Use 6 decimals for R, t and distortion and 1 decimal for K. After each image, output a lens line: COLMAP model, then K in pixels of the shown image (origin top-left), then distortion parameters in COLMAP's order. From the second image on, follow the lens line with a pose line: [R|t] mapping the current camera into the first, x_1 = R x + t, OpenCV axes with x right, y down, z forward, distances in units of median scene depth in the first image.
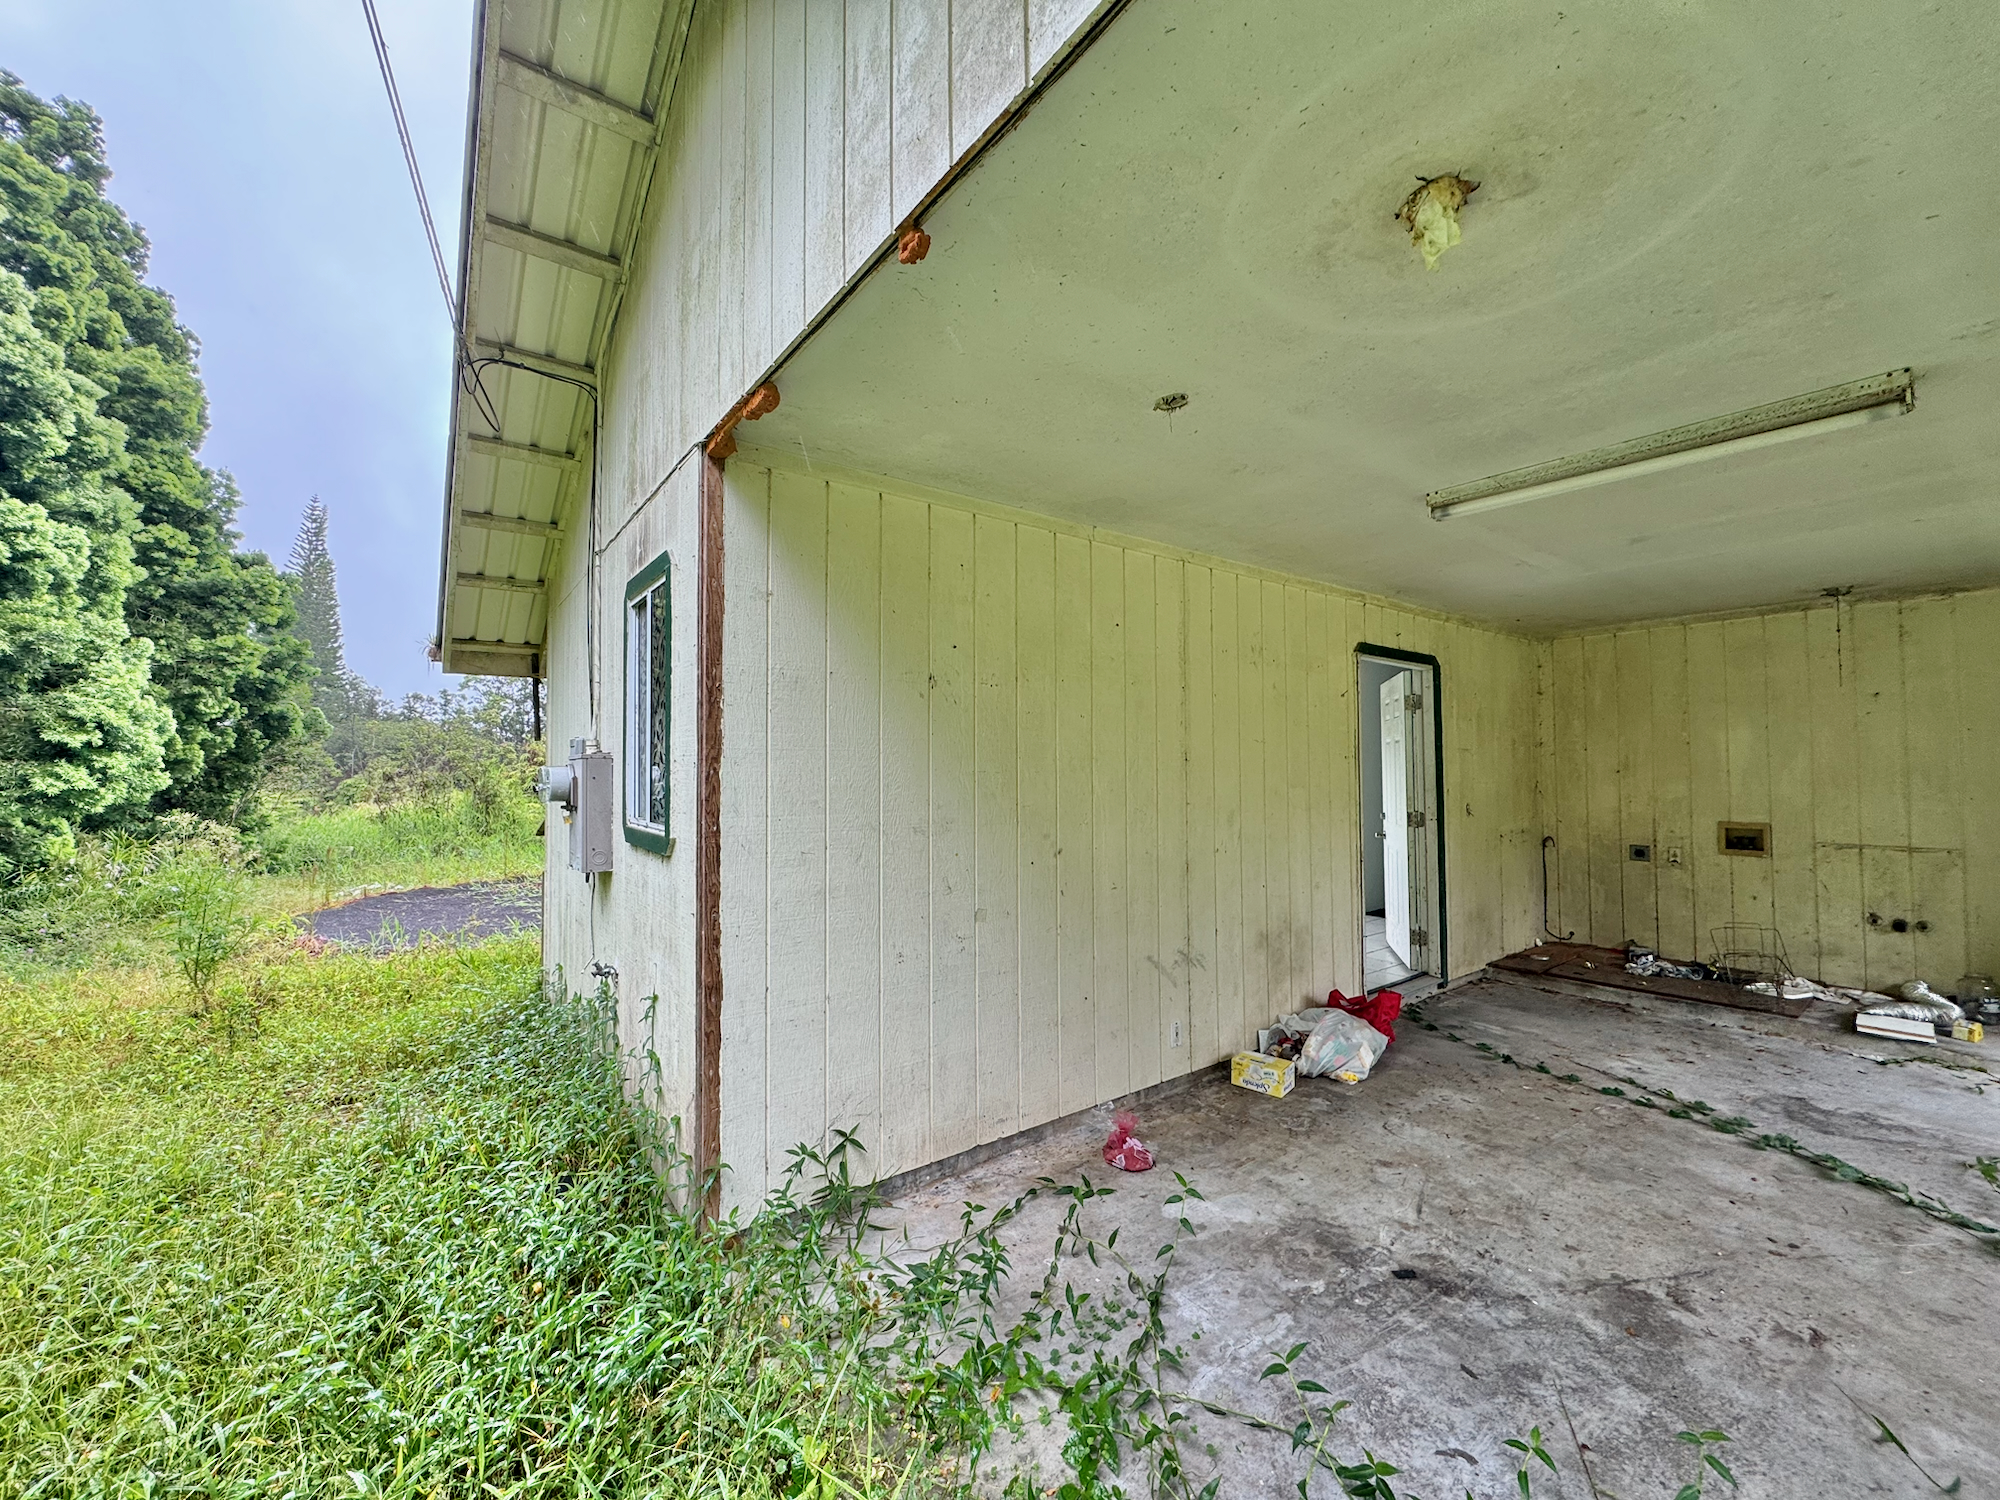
lens RADIAL K [[795.9, 0, 1002.5], [0, 795.9, 748.6], [0, 0, 1]] dist [-0.000848, 0.000226]
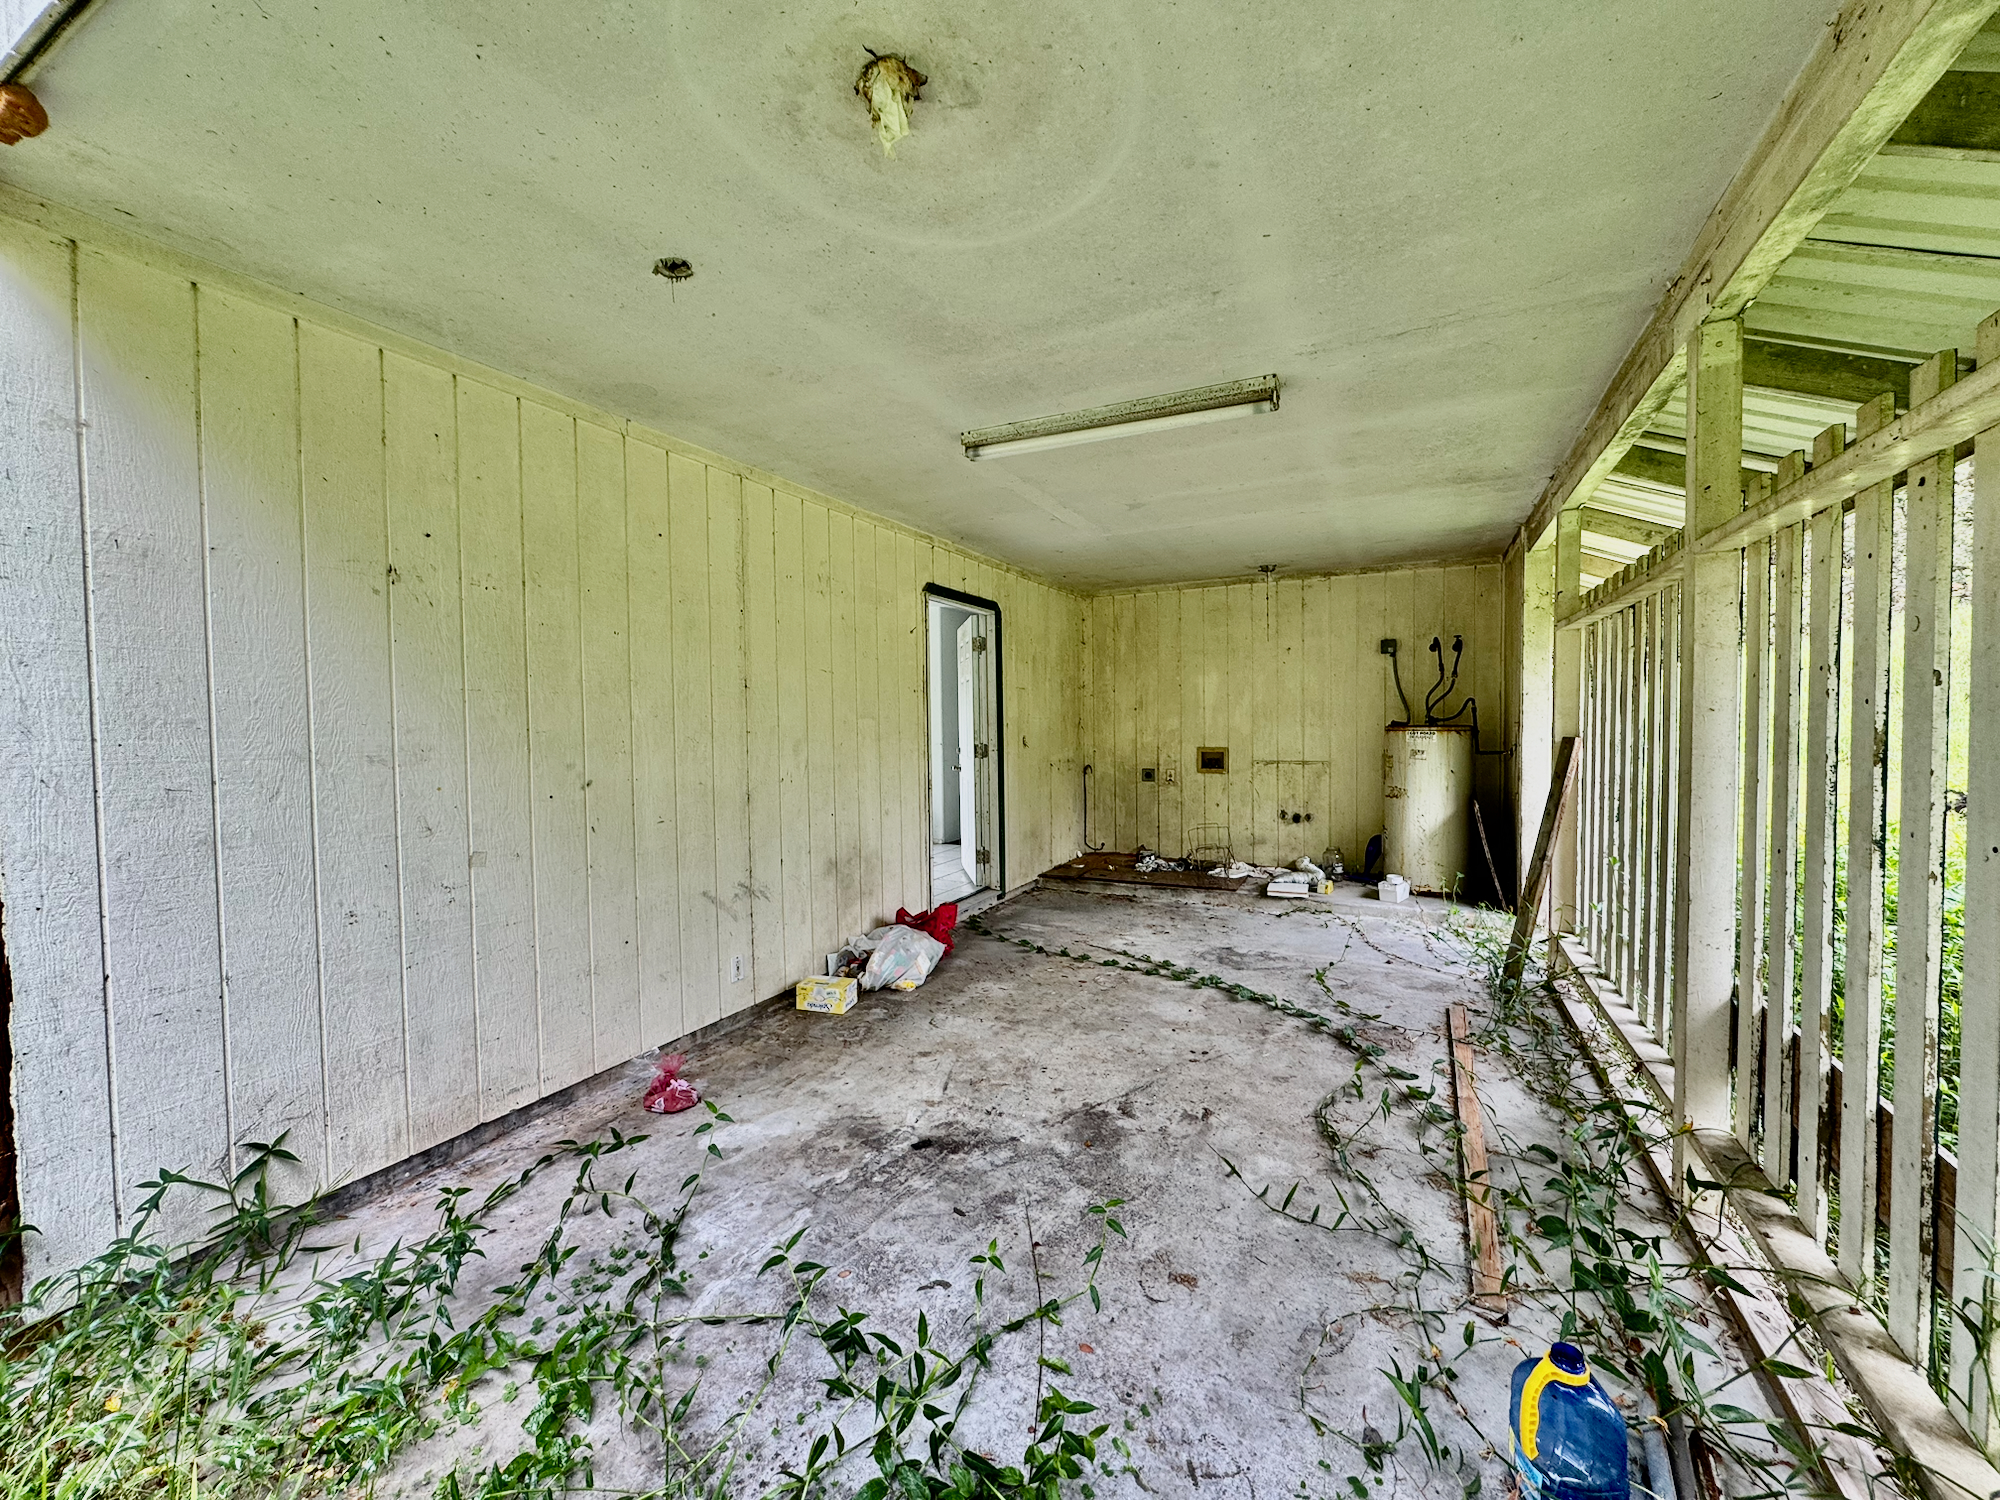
lens RADIAL K [[795.9, 0, 1002.5], [0, 795.9, 748.6], [0, 0, 1]] dist [-0.000848, 0.000226]
pose [[0.896455, -0.021873, 0.442595, 0.103024], [-0.003038, 0.998454, 0.055498, 0.043501], [-0.443125, -0.051096, 0.895003, -0.000339]]
